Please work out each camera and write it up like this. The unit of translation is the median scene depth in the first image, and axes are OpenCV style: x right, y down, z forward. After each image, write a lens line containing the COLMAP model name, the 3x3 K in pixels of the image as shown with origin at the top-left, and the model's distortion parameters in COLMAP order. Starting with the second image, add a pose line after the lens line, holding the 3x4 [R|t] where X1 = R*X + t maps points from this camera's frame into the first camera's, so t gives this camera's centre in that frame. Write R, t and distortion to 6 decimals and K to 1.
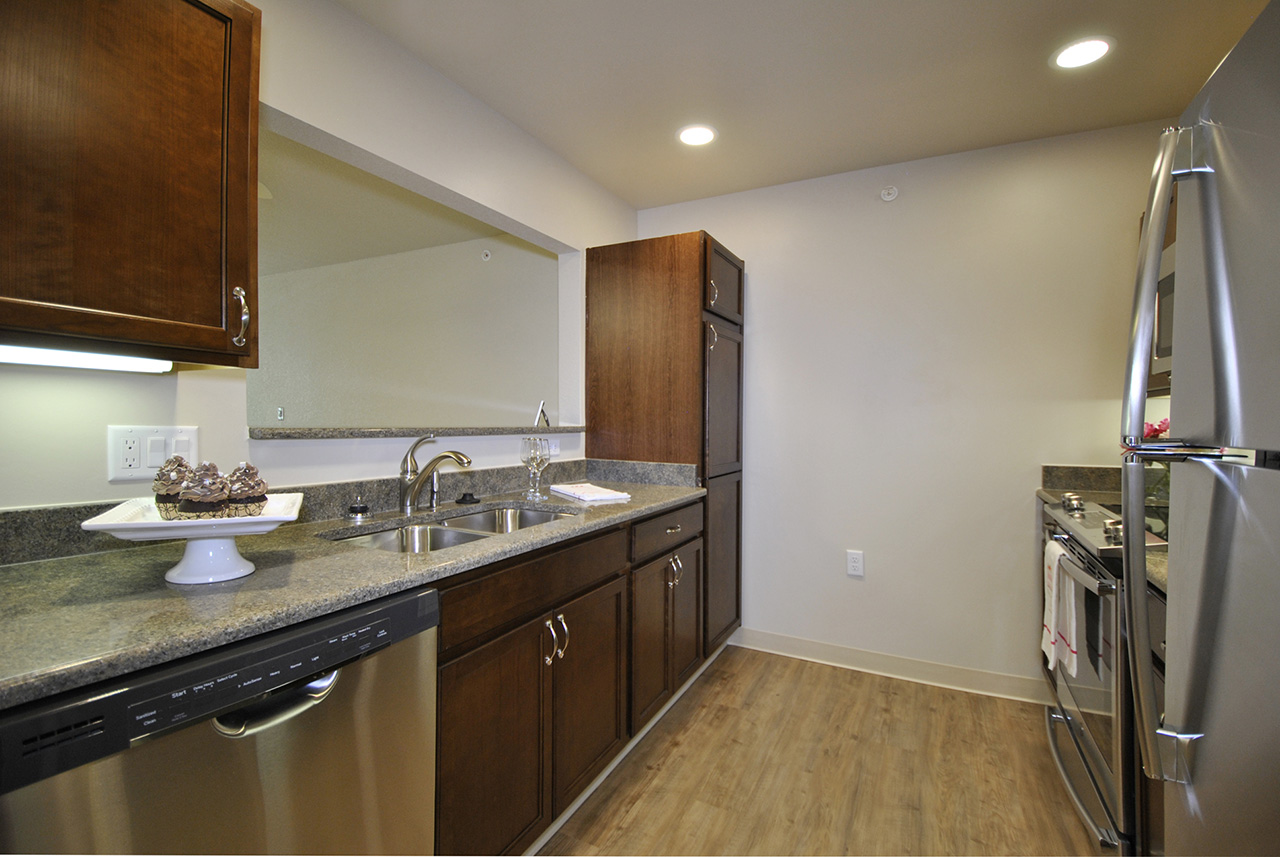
lens RADIAL K [[558.1, 0, 640.0], [0, 558.1, 428.5], [0, 0, 1]] dist [-0.000574, -0.000078]
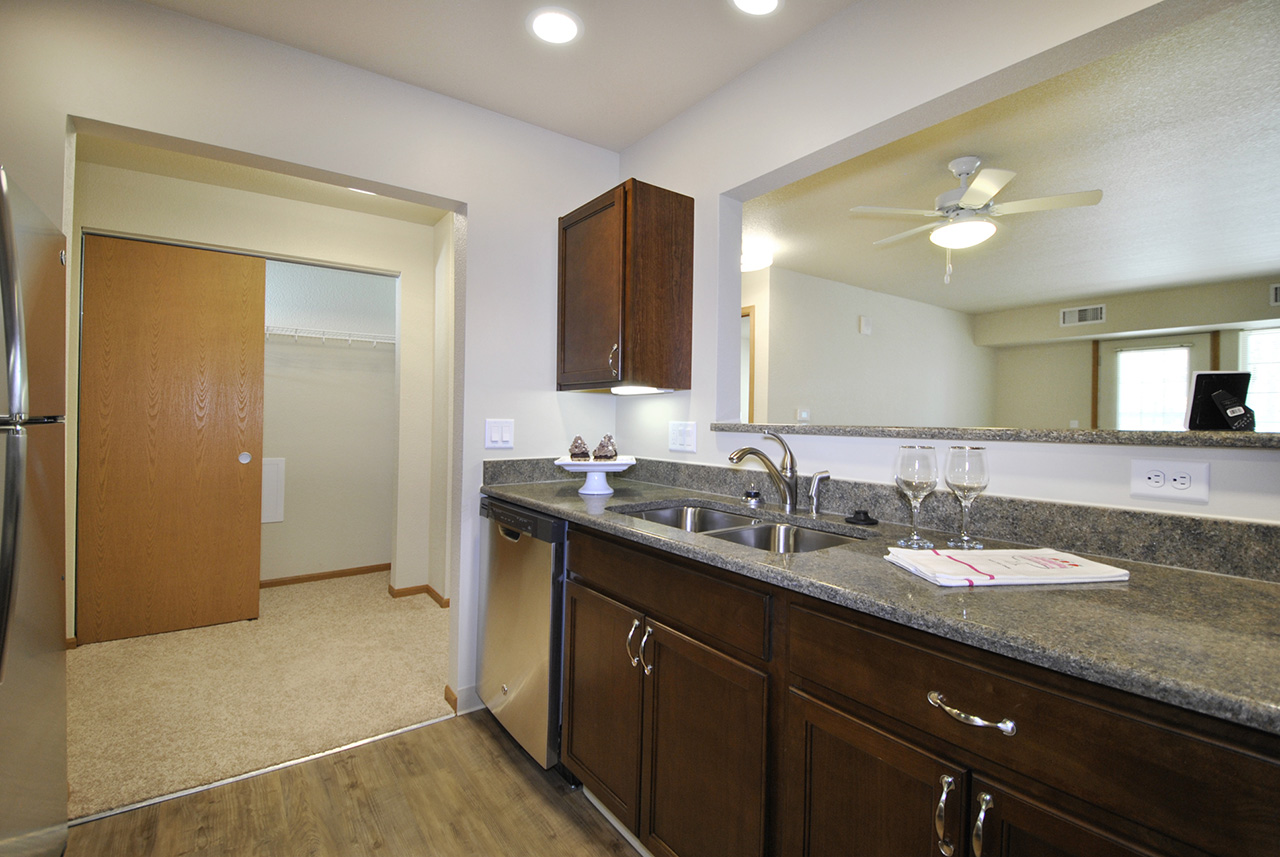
lens RADIAL K [[588.5, 0, 637.9], [0, 588.5, 419.2], [0, 0, 1]] dist [0.000565, 0.000031]
pose [[-0.463197, -0.012515, -0.886167, 0.686199], [-0.021379, 0.999767, -0.002945, -0.002420], [0.885997, 0.017581, -0.463357, 1.351024]]
